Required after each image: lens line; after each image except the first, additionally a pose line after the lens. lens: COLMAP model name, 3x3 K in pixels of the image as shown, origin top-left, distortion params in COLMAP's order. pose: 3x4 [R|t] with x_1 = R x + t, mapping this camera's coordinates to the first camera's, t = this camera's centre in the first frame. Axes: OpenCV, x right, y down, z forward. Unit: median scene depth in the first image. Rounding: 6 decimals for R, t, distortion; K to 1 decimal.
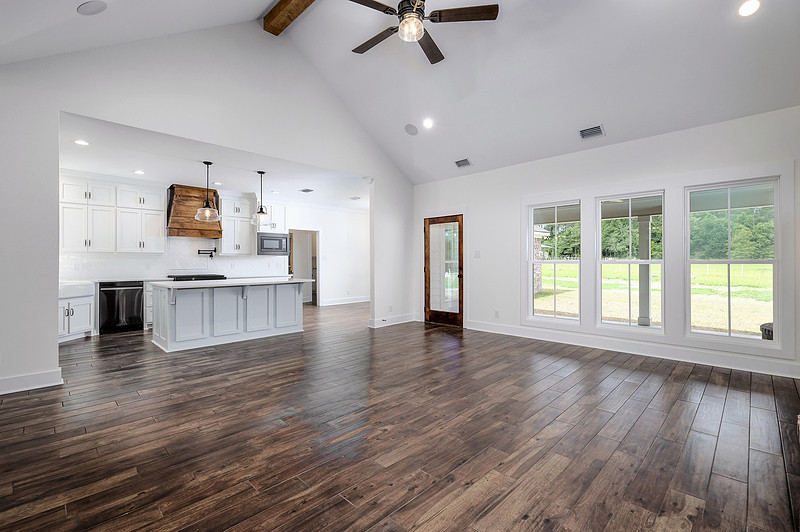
lens RADIAL K [[353.6, 0, 392.3], [0, 353.6, 264.2], [0, 0, 1]] dist [-0.003000, 0.001130]
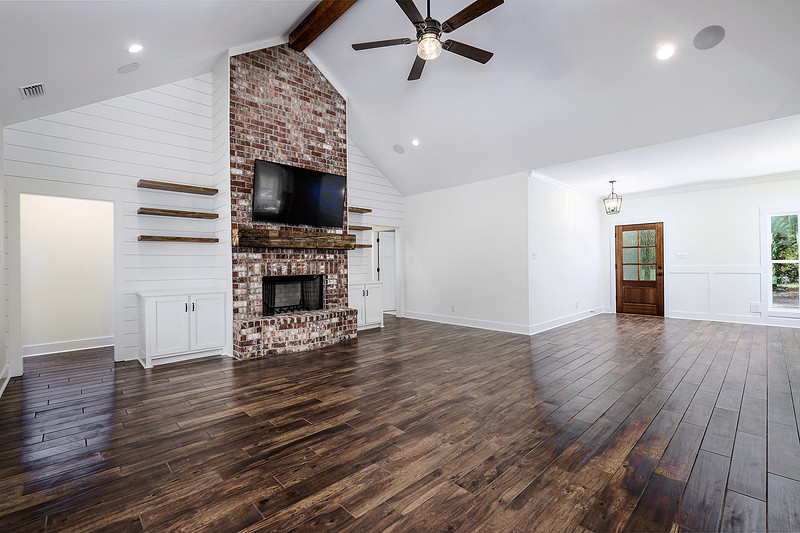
lens RADIAL K [[353.6, 0, 393.8], [0, 353.6, 264.0], [0, 0, 1]] dist [-0.003000, 0.001130]
pose [[-0.999536, 0.016643, 0.025520, 0.137285], [0.016760, 0.999850, 0.004391, -0.013778], [-0.025443, 0.004816, -0.999665, 2.004192]]
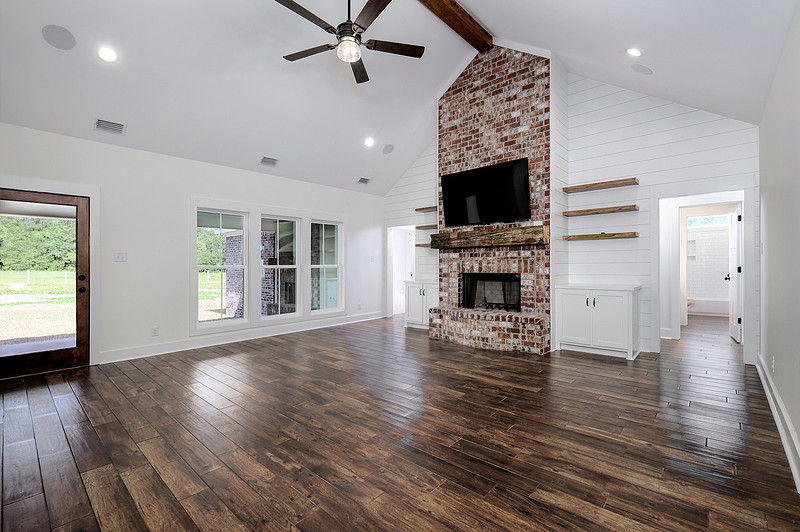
lens RADIAL K [[353.6, 0, 408.5], [0, 353.6, 260.2], [0, 0, 1]] dist [-0.003000, 0.001130]
pose [[-0.068109, 0.018888, 0.997499, -1.007189], [0.015789, 0.999716, -0.017851, 0.001110], [-0.997553, 0.014534, -0.068388, 0.856090]]
